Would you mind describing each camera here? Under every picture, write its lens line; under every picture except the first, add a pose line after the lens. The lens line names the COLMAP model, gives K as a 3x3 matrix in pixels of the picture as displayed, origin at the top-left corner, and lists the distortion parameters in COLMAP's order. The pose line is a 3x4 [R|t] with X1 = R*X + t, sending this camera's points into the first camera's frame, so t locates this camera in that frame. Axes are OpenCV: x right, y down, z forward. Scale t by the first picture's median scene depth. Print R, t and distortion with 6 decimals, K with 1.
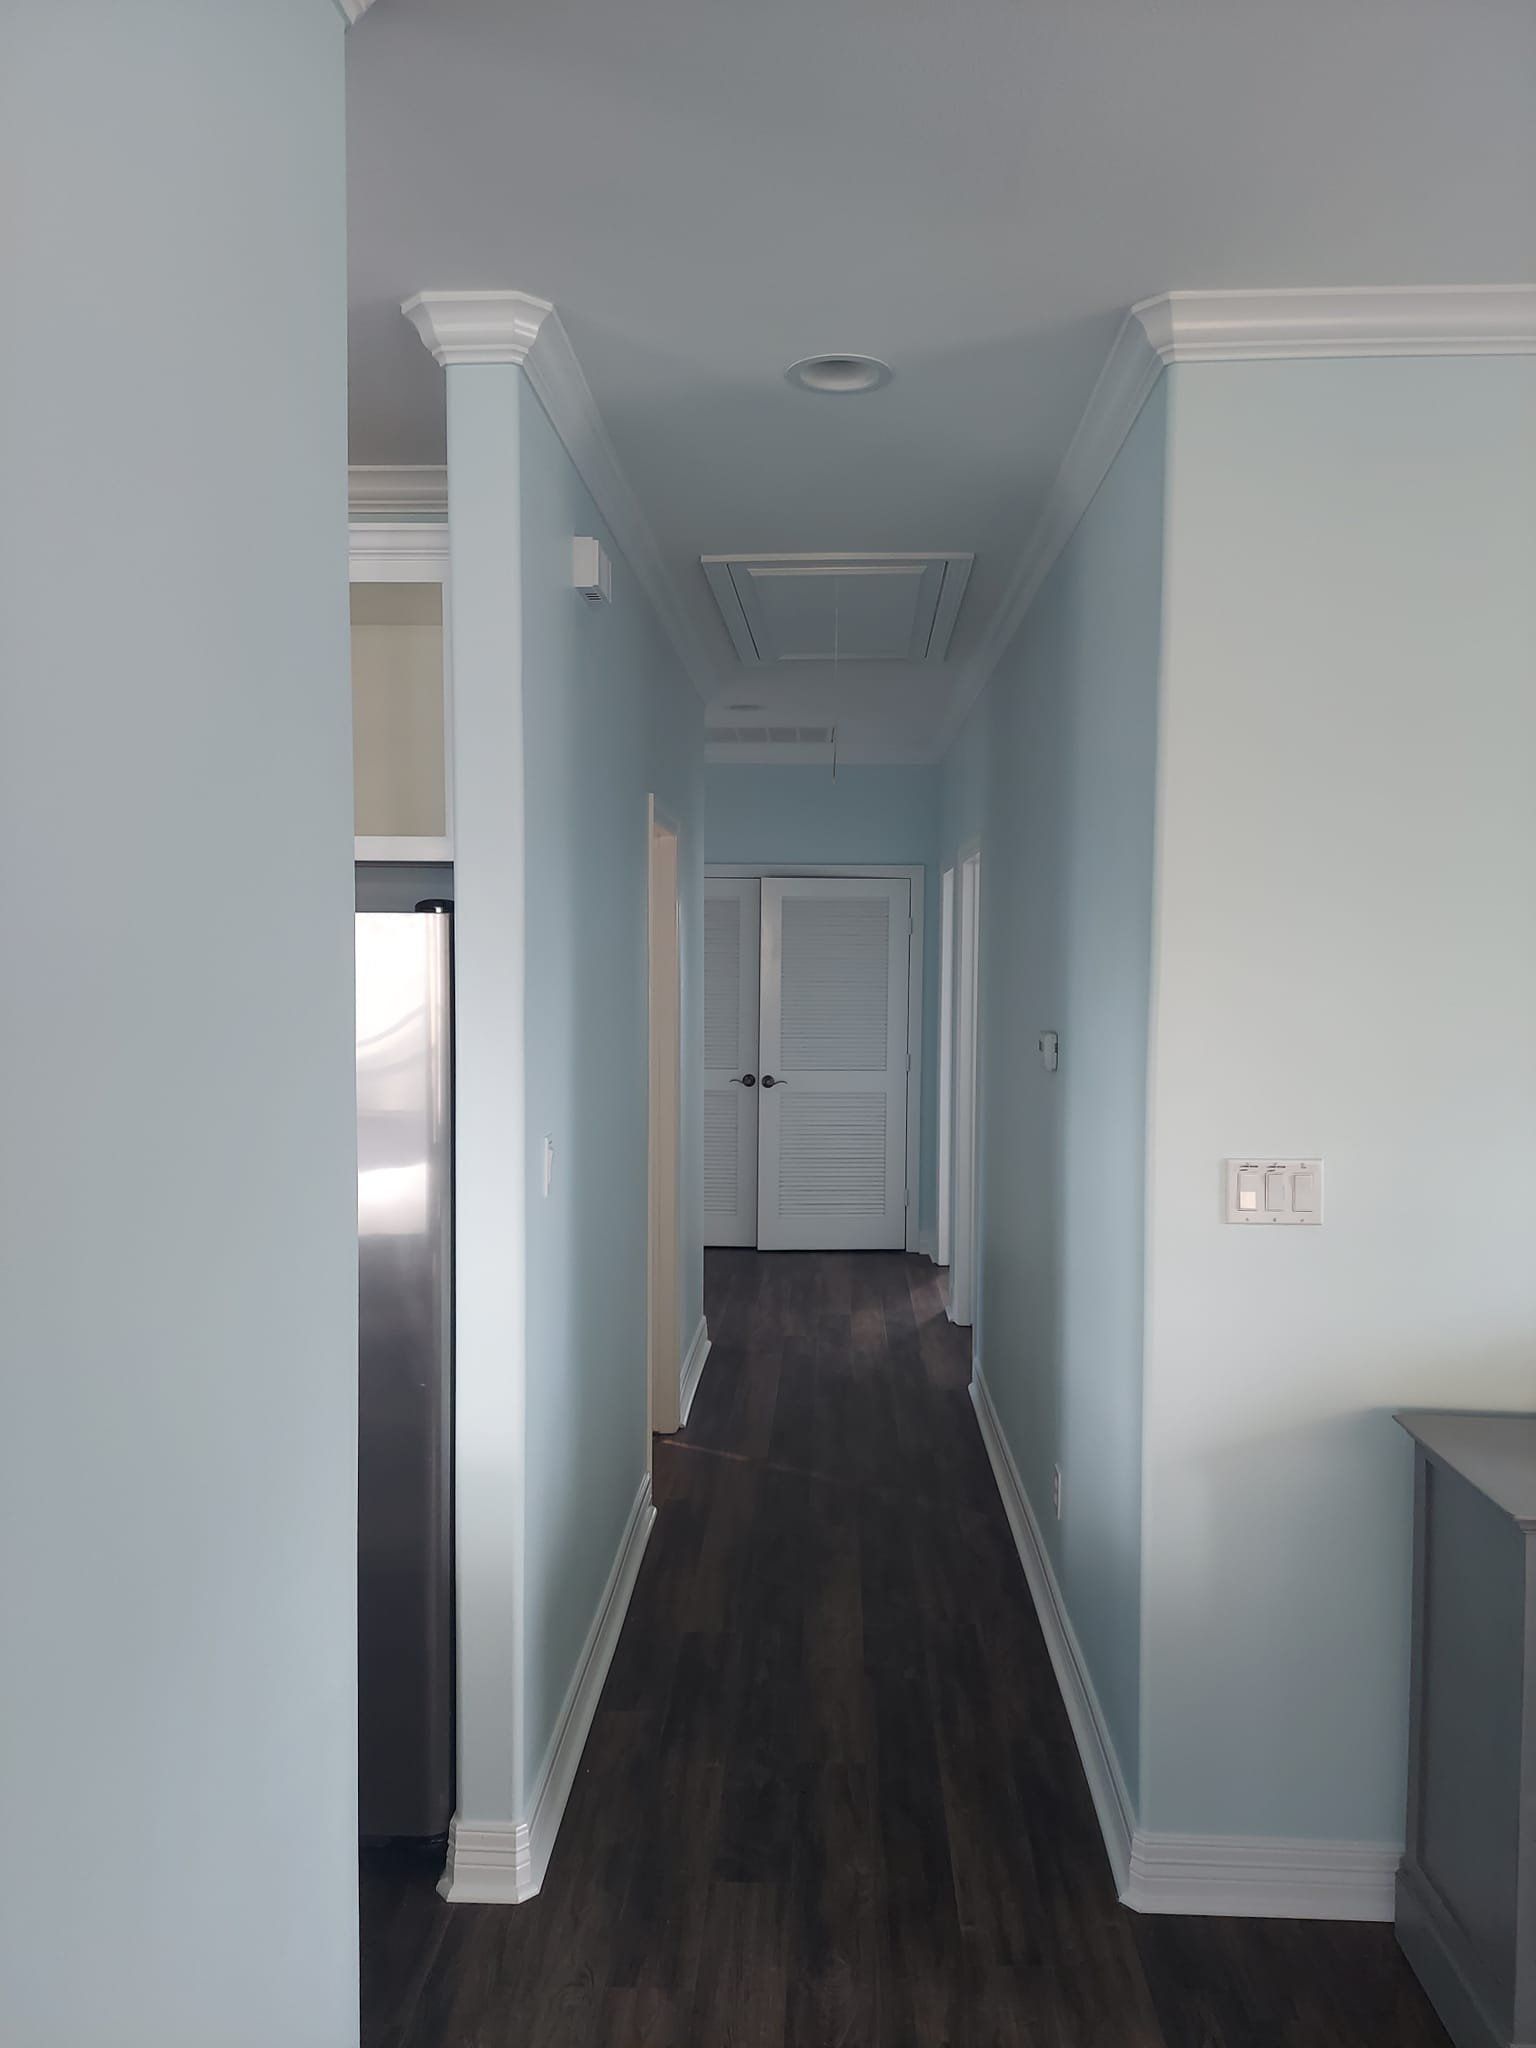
lens RADIAL K [[1531.3, 0, 768.3], [0, 1531.3, 1025.1], [0, 0, 1]] dist [0.011217, 0.002511]
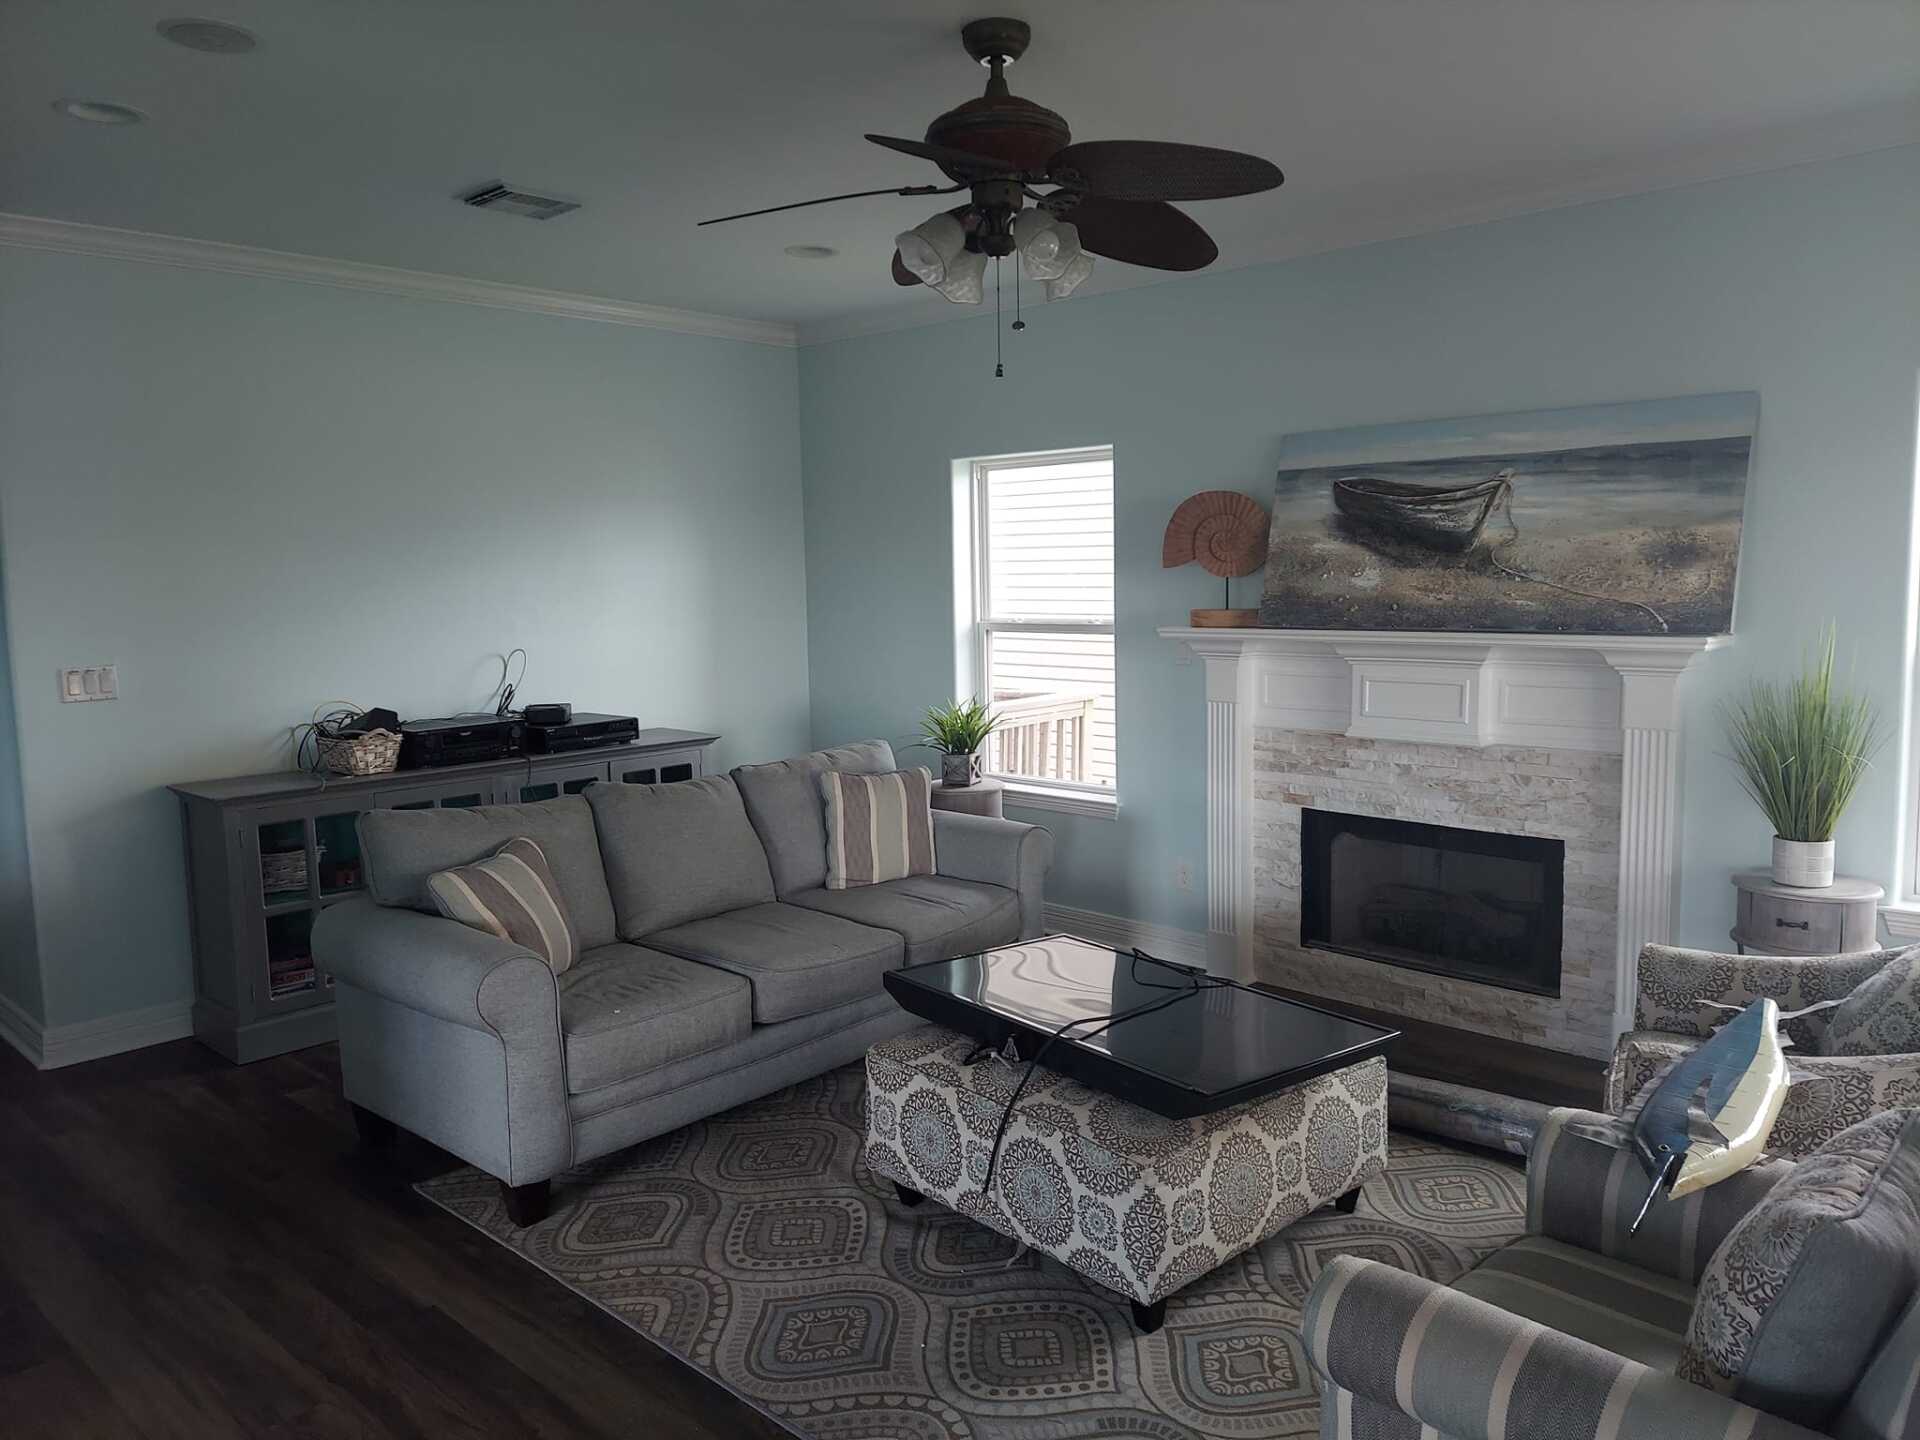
lens RADIAL K [[1435.6, 0, 962.8], [0, 1435.6, 720.5], [0, 0, 1]] dist [0.011217, 0.002511]
pose [[0.662838, -0.106665, 0.741127, -0.294757], [0.061325, 0.994209, 0.088242, 0.060487], [-0.746247, -0.013040, 0.665541, -1.038805]]
